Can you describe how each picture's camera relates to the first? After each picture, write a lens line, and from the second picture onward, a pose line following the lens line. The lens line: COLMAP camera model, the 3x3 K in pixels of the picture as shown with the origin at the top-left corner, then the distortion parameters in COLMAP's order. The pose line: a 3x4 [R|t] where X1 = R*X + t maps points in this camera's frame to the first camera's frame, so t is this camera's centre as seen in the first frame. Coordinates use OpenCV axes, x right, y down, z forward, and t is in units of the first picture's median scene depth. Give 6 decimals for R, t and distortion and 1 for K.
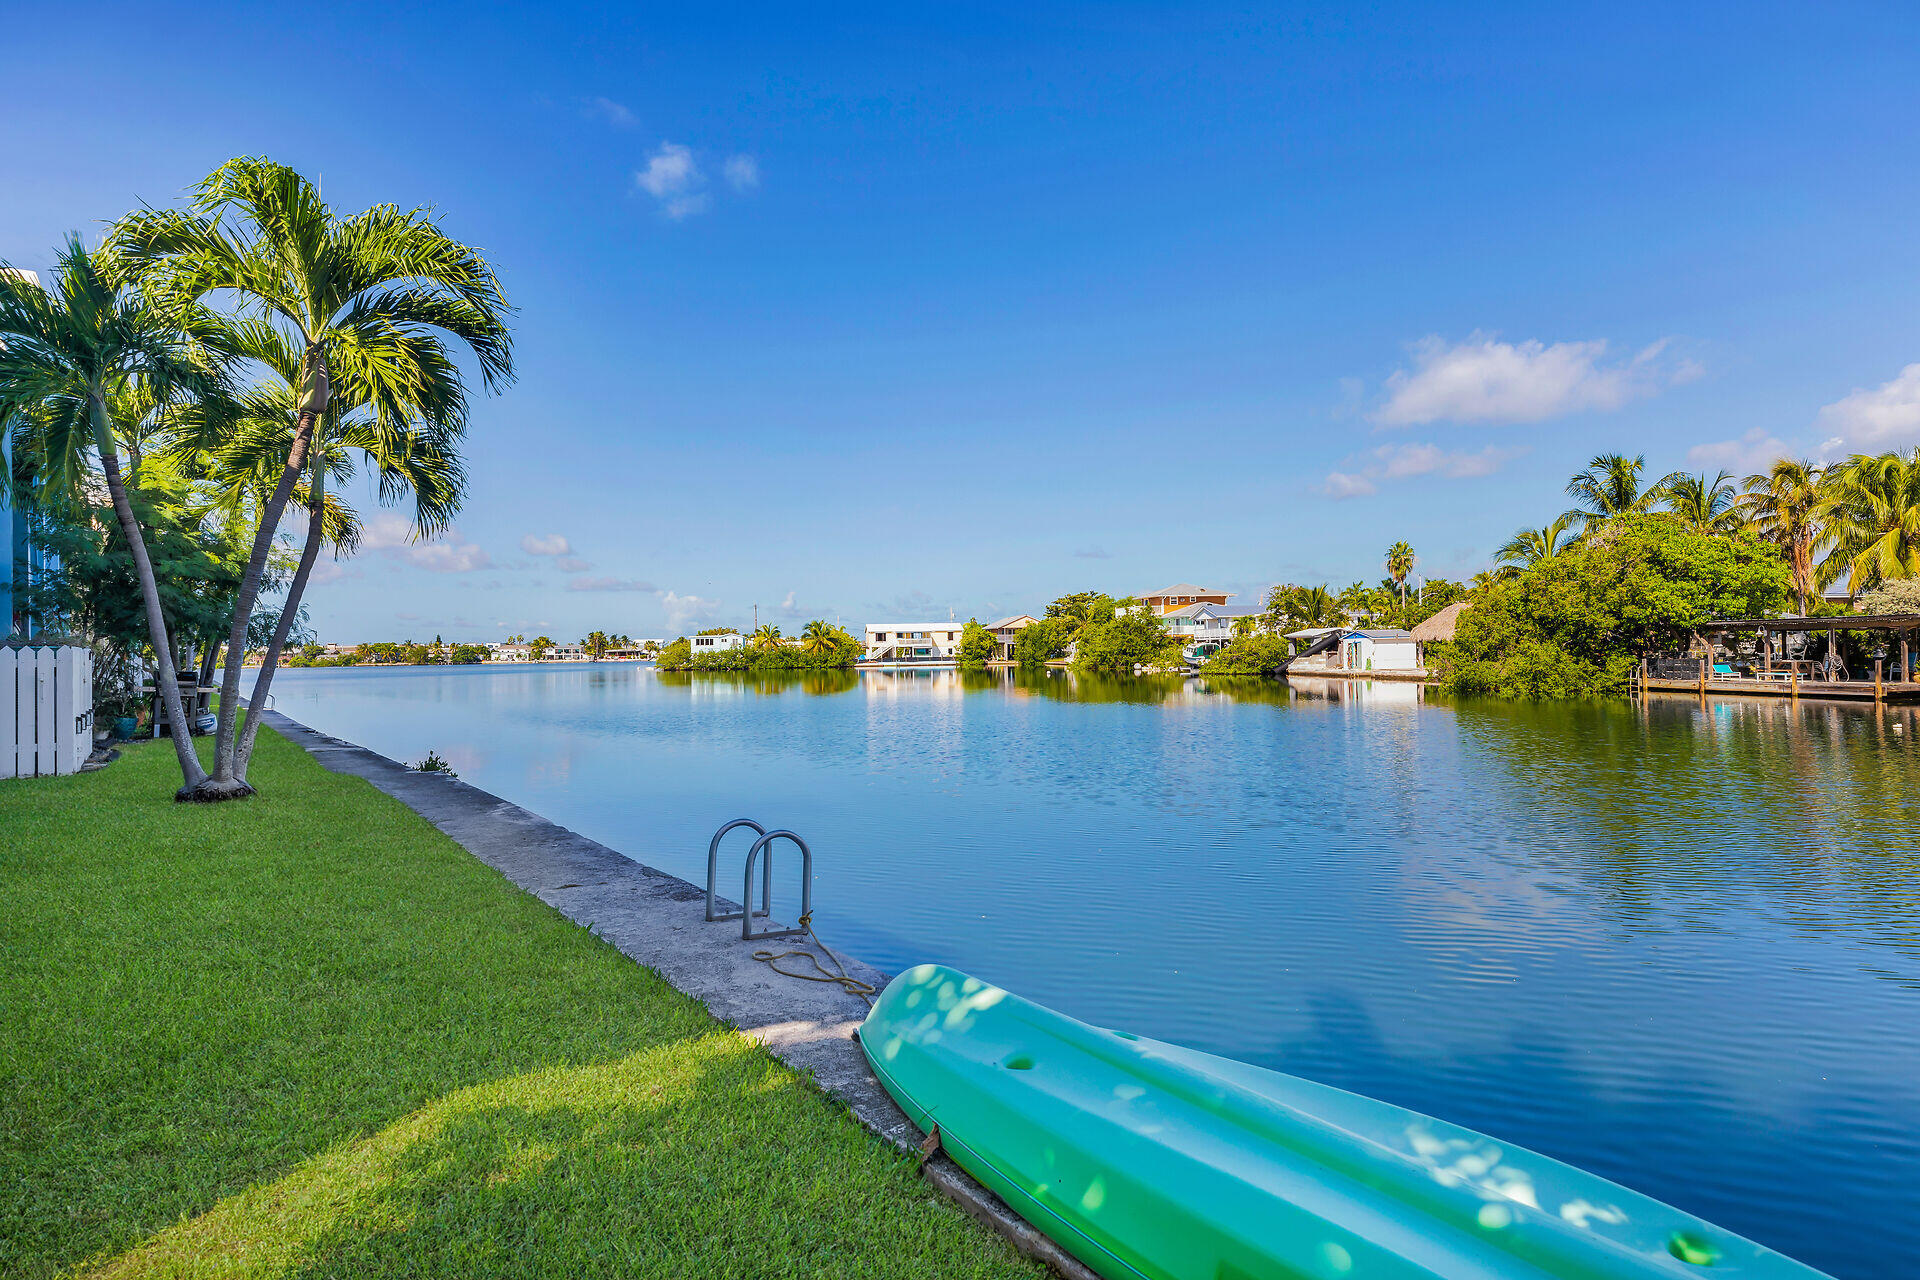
lens RADIAL K [[1056.2, 0, 965.7], [0, 1056.2, 645.8], [0, 0, 1]] dist [-0.008679, -0.001975]
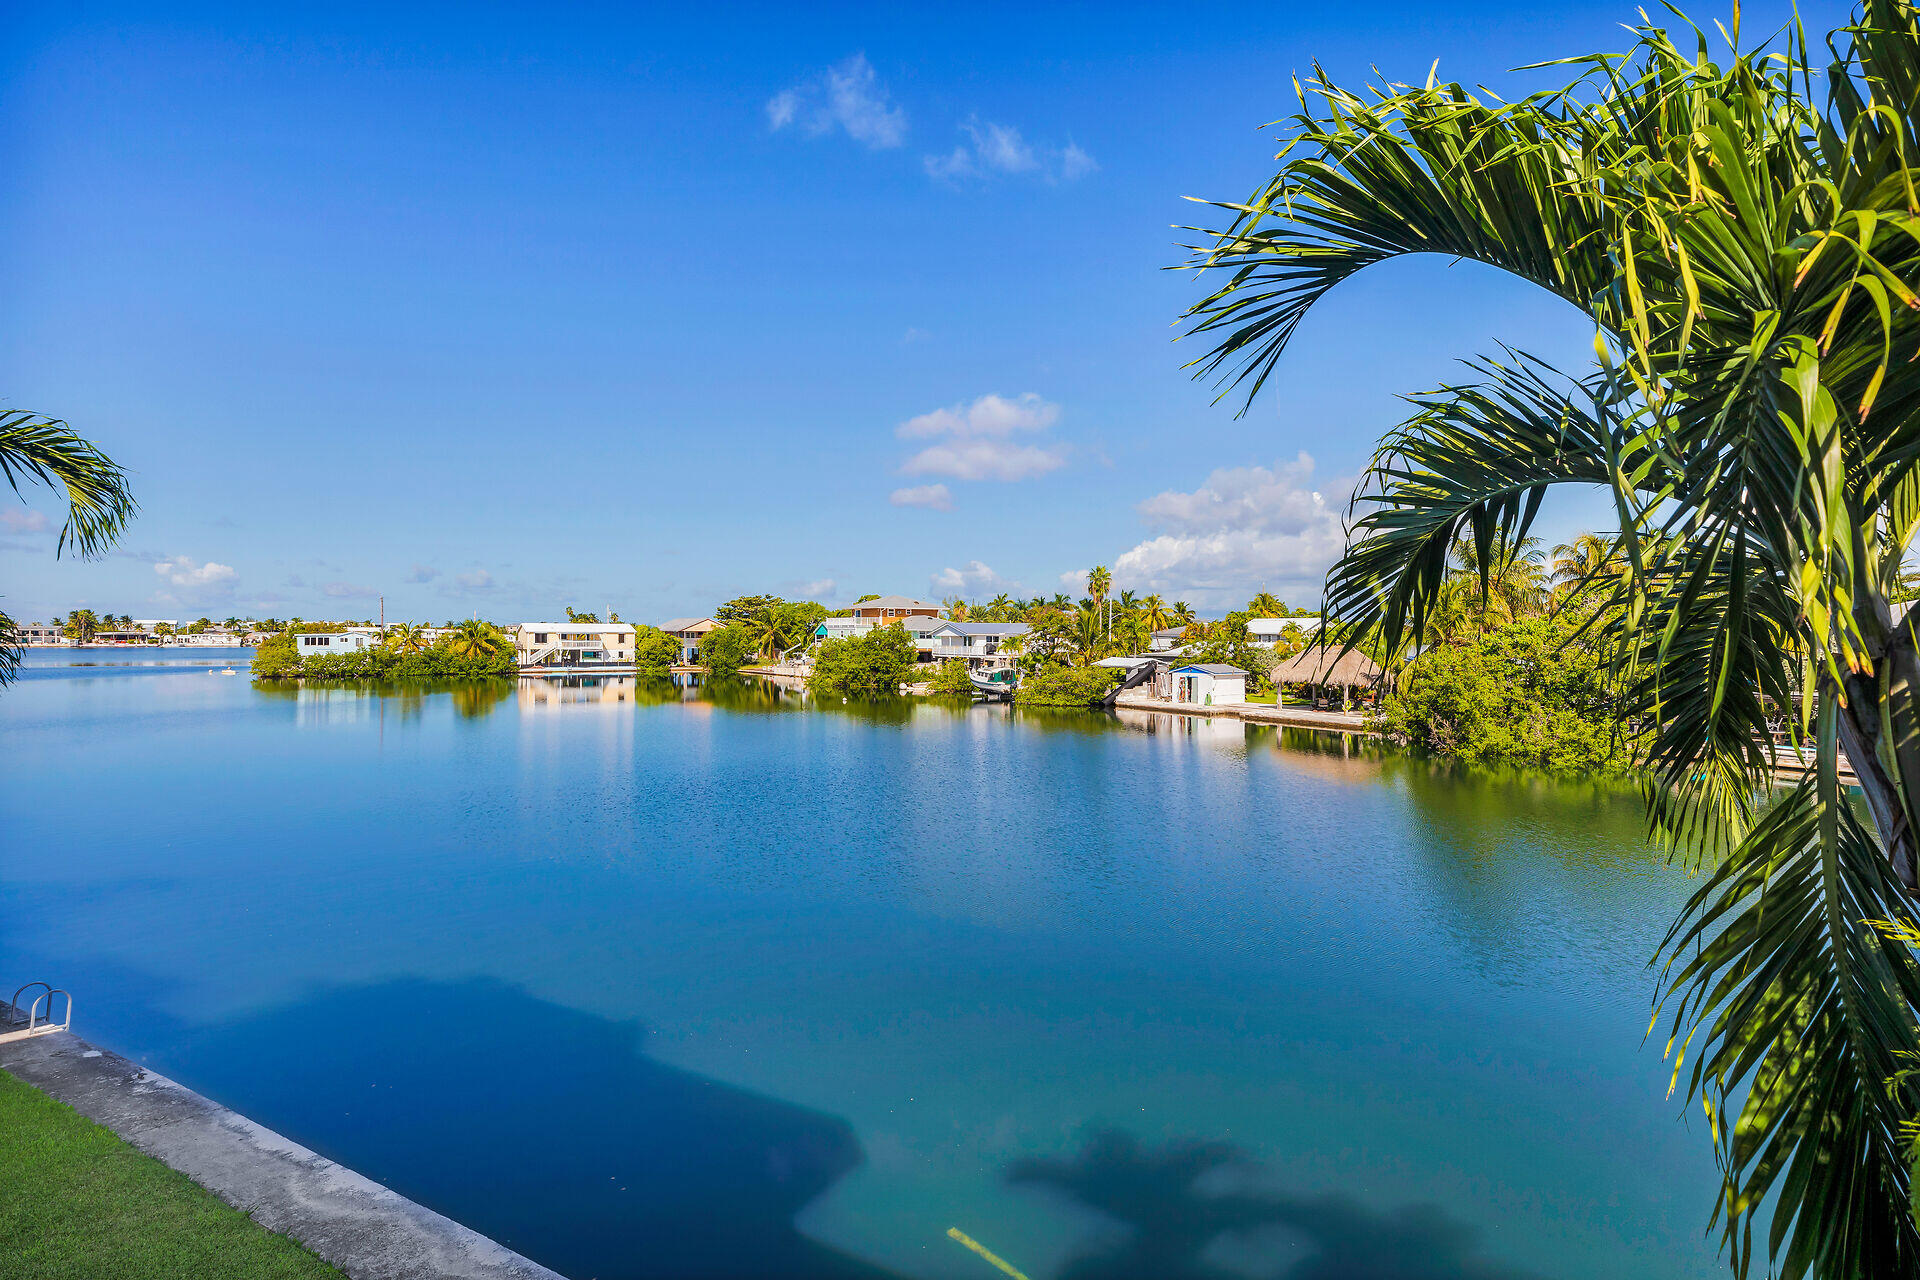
lens RADIAL K [[991.8, 0, 954.7], [0, 991.8, 650.8], [0, 0, 1]] dist [-0.014491, 0.000234]
pose [[0.916229, 0.016520, 0.400314, -0.100956], [-0.022981, 0.999672, 0.011344, -0.016031], [-0.399996, -0.019593, 0.916308, 0.109695]]
